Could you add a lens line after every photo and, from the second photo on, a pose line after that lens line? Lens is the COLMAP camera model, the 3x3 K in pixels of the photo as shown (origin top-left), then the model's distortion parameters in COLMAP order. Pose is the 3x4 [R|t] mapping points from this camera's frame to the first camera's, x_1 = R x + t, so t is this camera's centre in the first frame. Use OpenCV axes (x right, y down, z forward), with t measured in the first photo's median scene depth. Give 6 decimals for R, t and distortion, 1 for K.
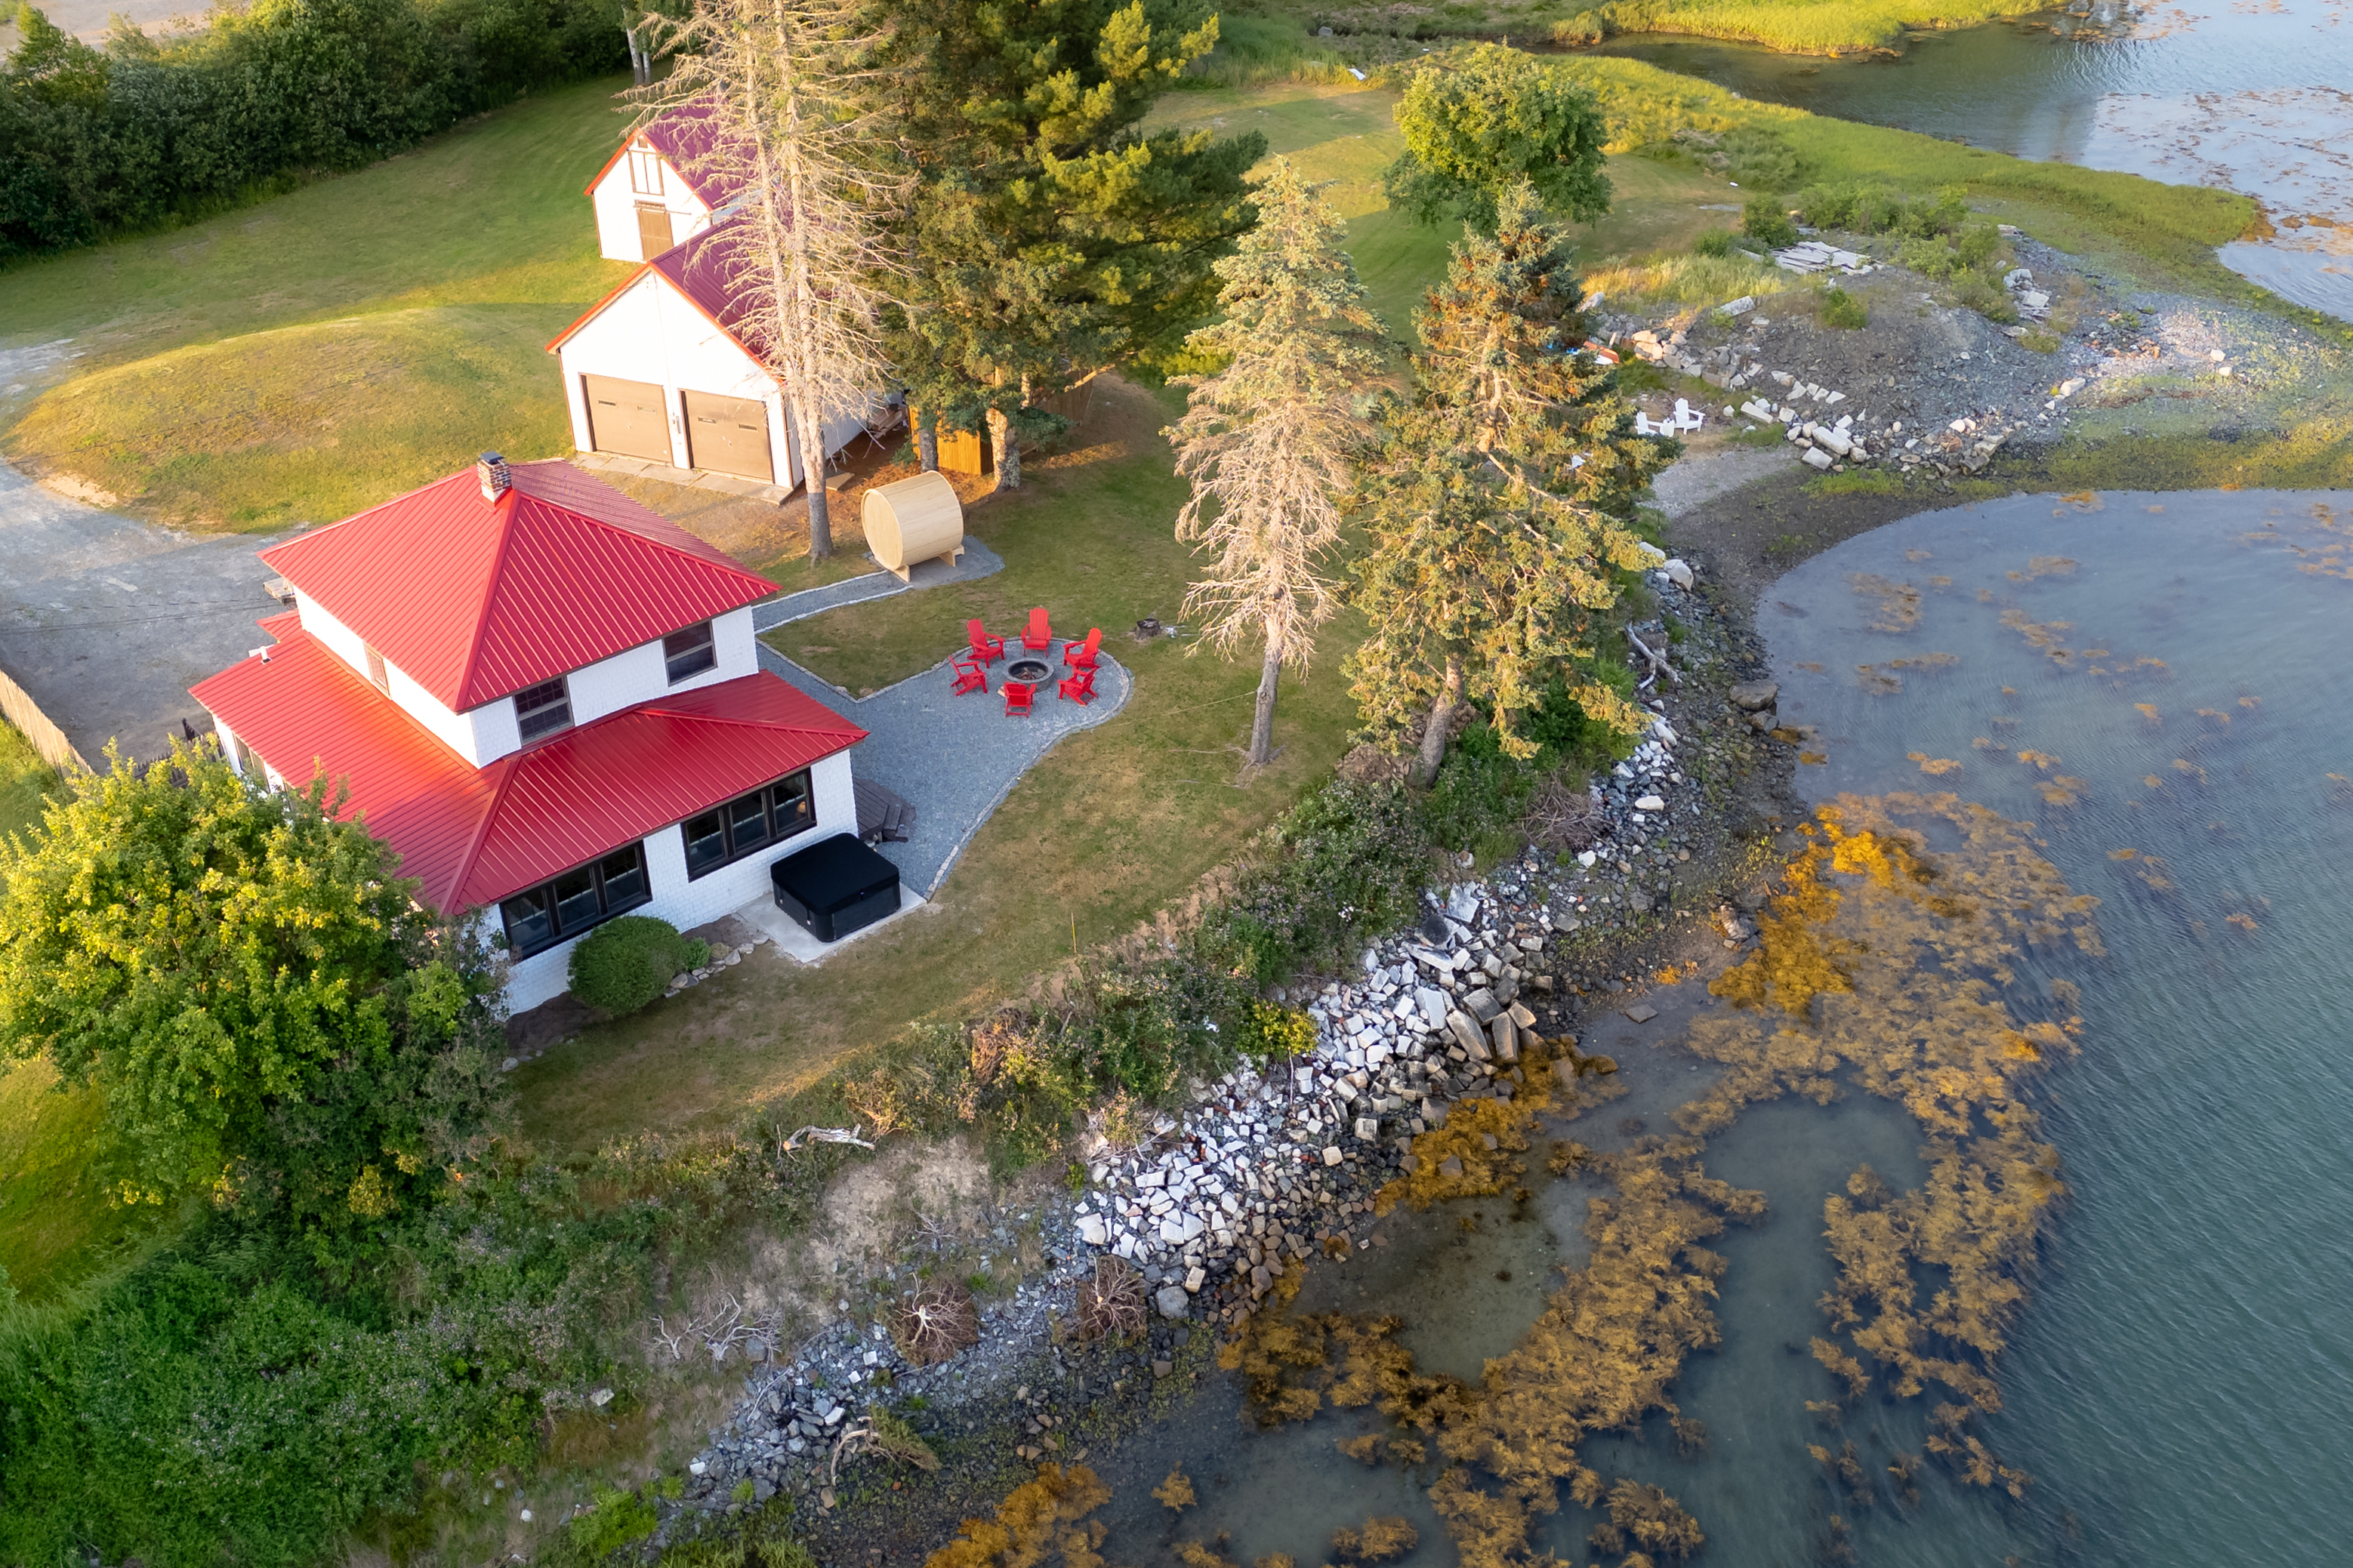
lens RADIAL K [[2012.3, 0, 1176.5], [0, 2012.3, 784.0], [0, 0, 1]] dist [0.097542, -0.140272]
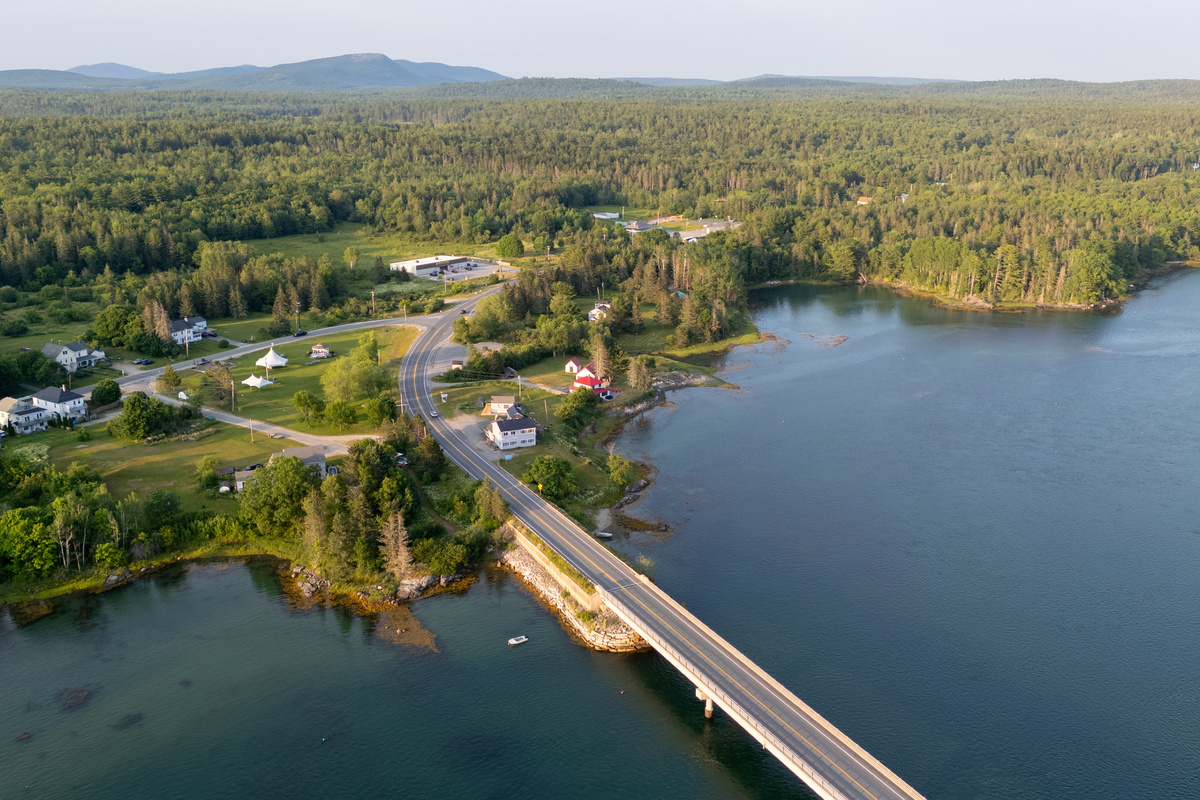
lens RADIAL K [[1026.4, 0, 600.0], [0, 1026.4, 400.0], [0, 0, 1]] dist [0.097542, -0.140272]
pose [[0.995974, 0.018979, 0.087614, -0.873531], [0.008300, 0.953611, -0.300928, 2.354557], [-0.089261, 0.300443, 0.949614, -6.374142]]
